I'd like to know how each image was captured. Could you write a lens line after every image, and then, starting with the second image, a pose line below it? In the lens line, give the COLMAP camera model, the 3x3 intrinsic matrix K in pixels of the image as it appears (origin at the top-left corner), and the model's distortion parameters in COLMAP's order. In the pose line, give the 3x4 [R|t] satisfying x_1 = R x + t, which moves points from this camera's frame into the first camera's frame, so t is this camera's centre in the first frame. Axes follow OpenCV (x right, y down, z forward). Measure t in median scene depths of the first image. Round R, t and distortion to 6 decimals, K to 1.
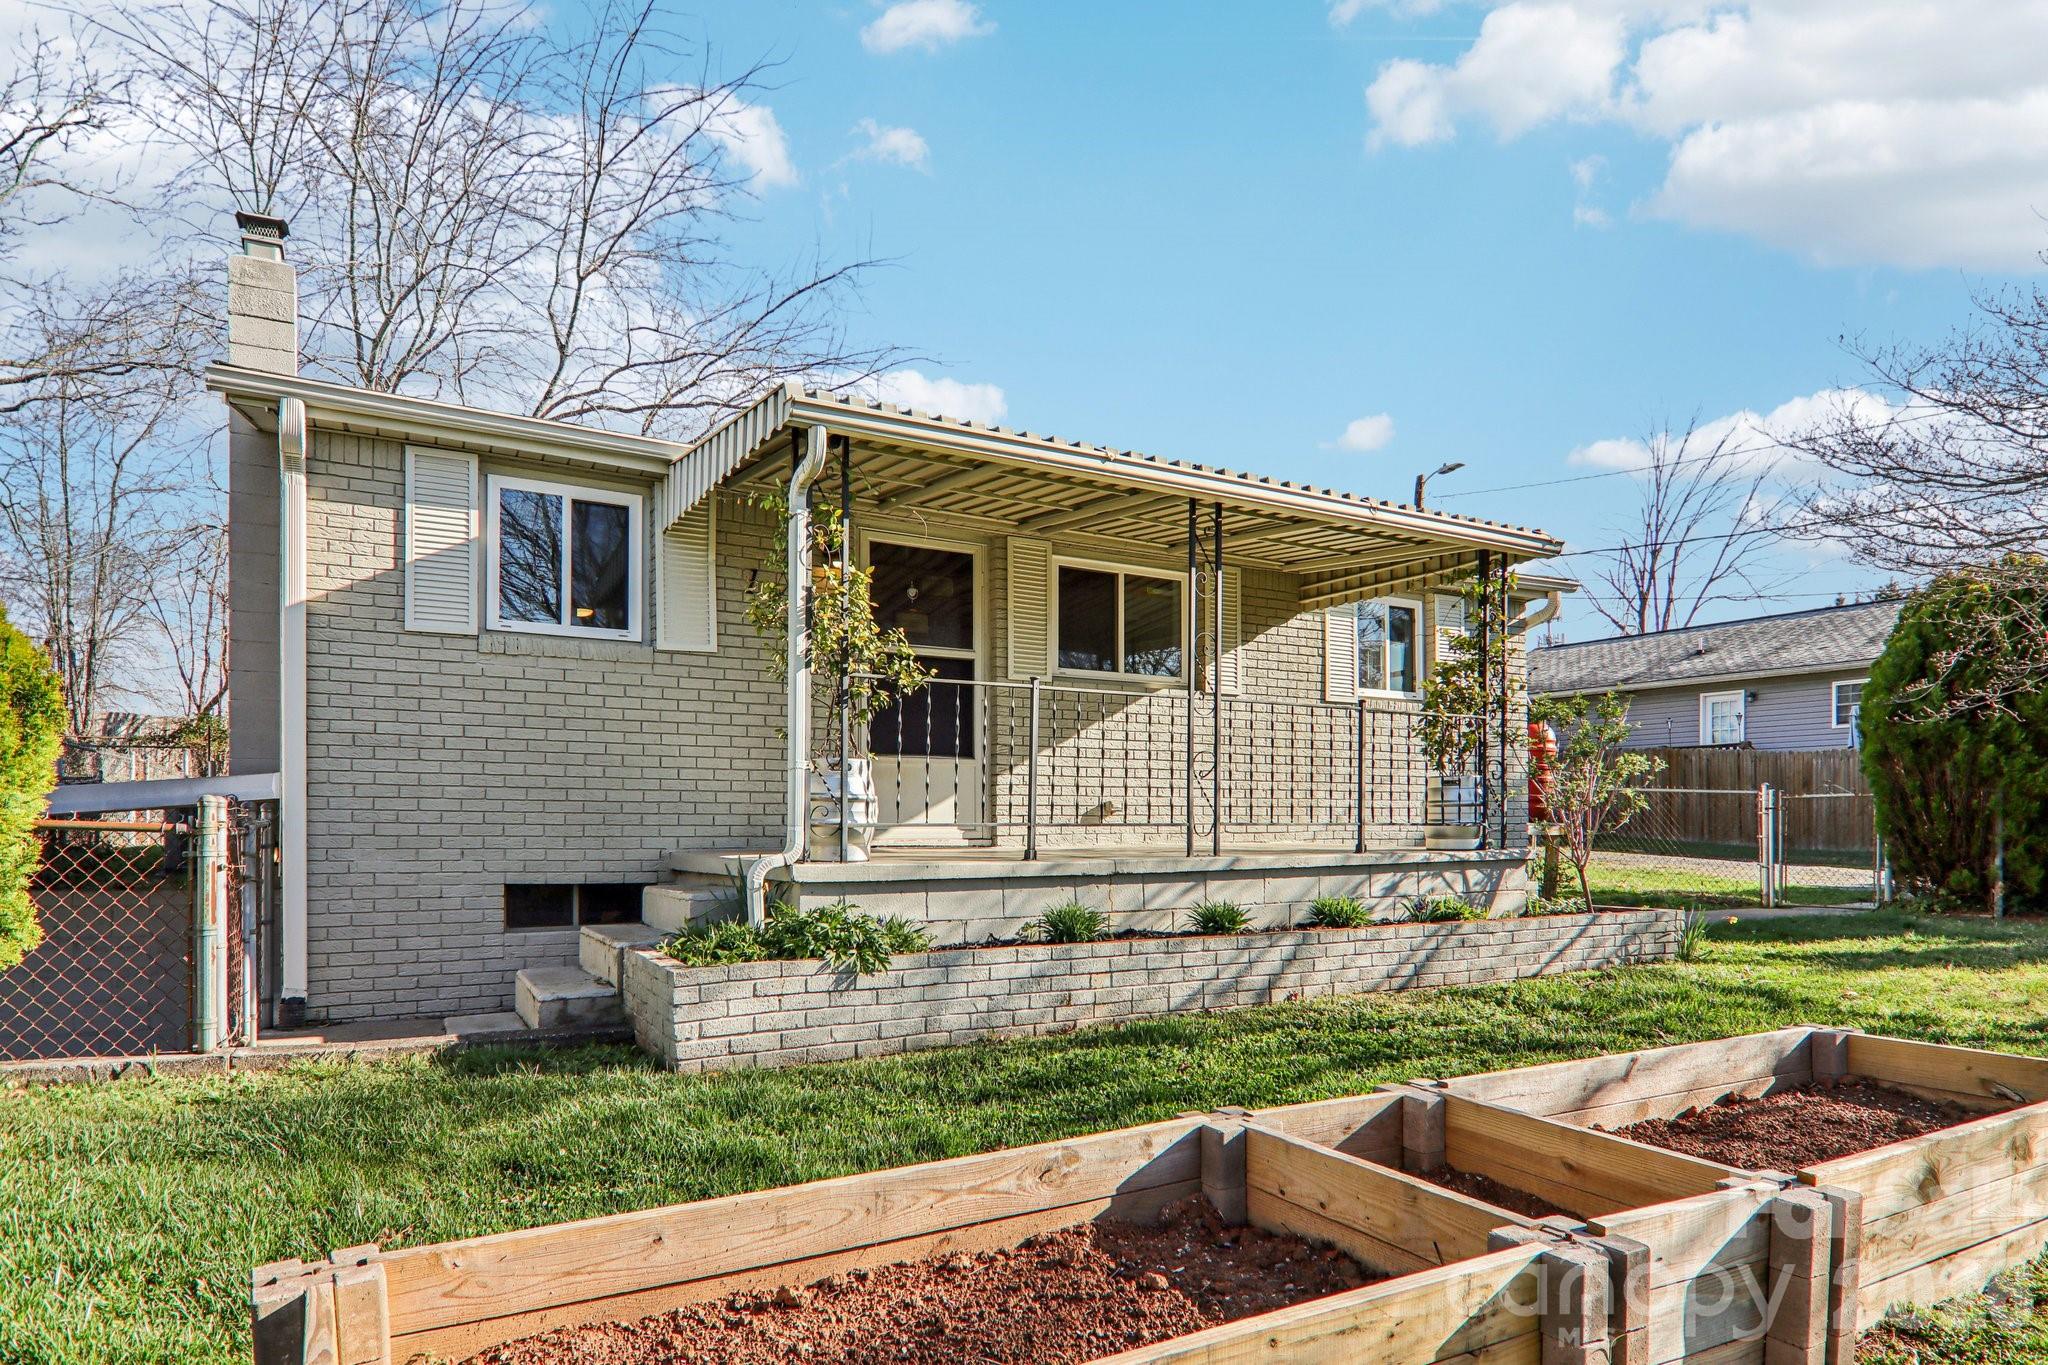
lens RADIAL K [[1170.1, 0, 1026.7], [0, 1170.1, 677.1], [0, 0, 1]] dist [0.006908, -0.014040]
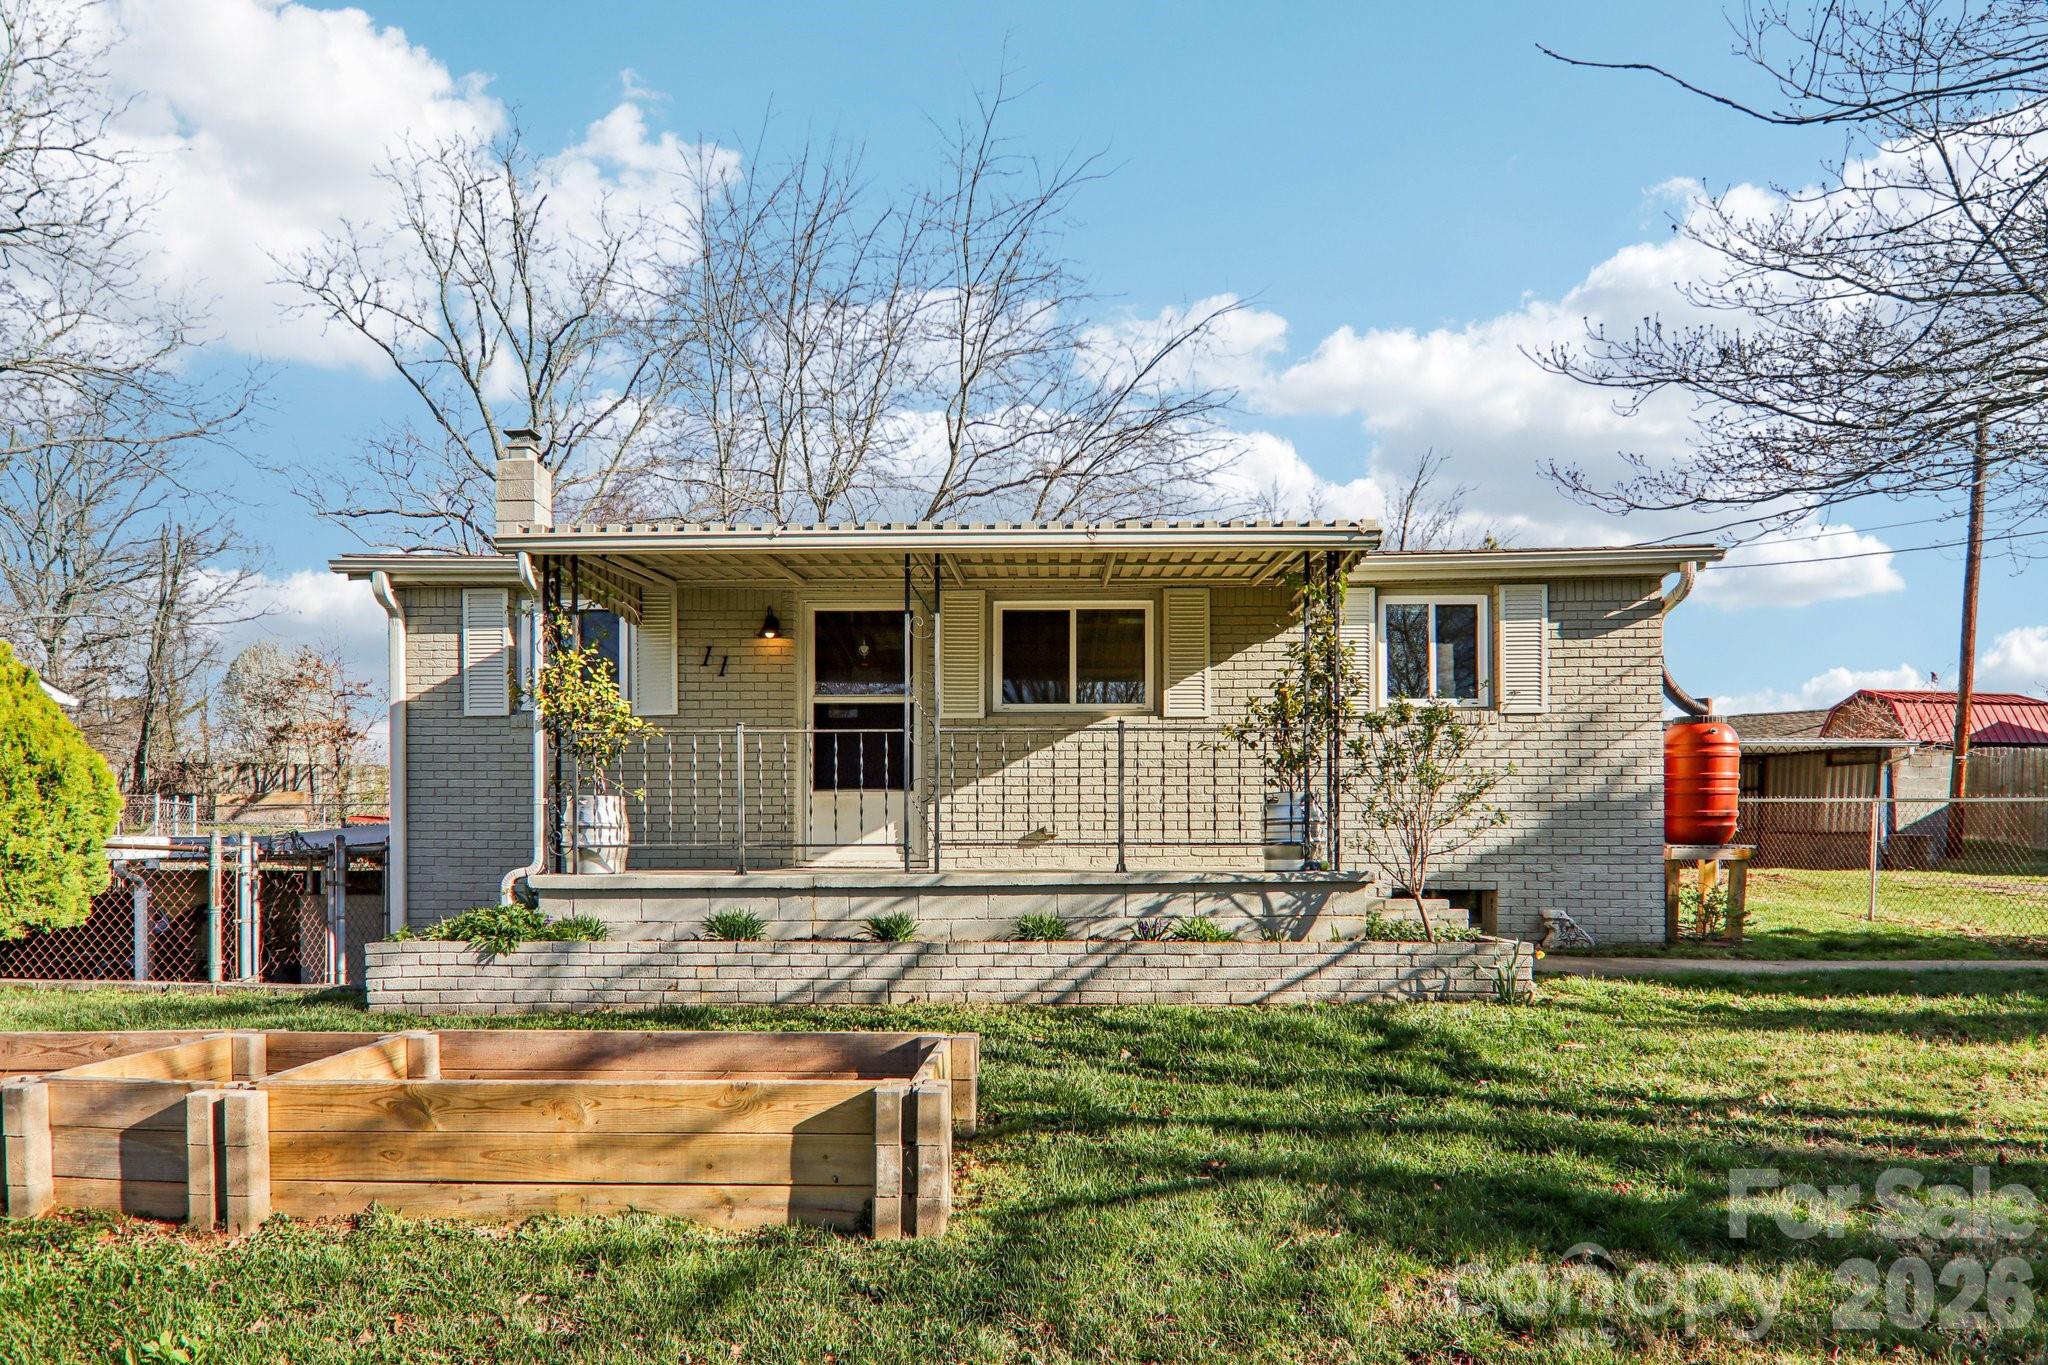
lens RADIAL K [[1170.1, 0, 1033.6], [0, 1170.1, 690.3], [0, 0, 1]] dist [0.006908, -0.014040]
pose [[0.860171, -0.074625, -0.504517, 0.705937], [0.066104, 0.997206, -0.034797, 0.022510], [0.505704, -0.003419, 0.862700, 0.087097]]
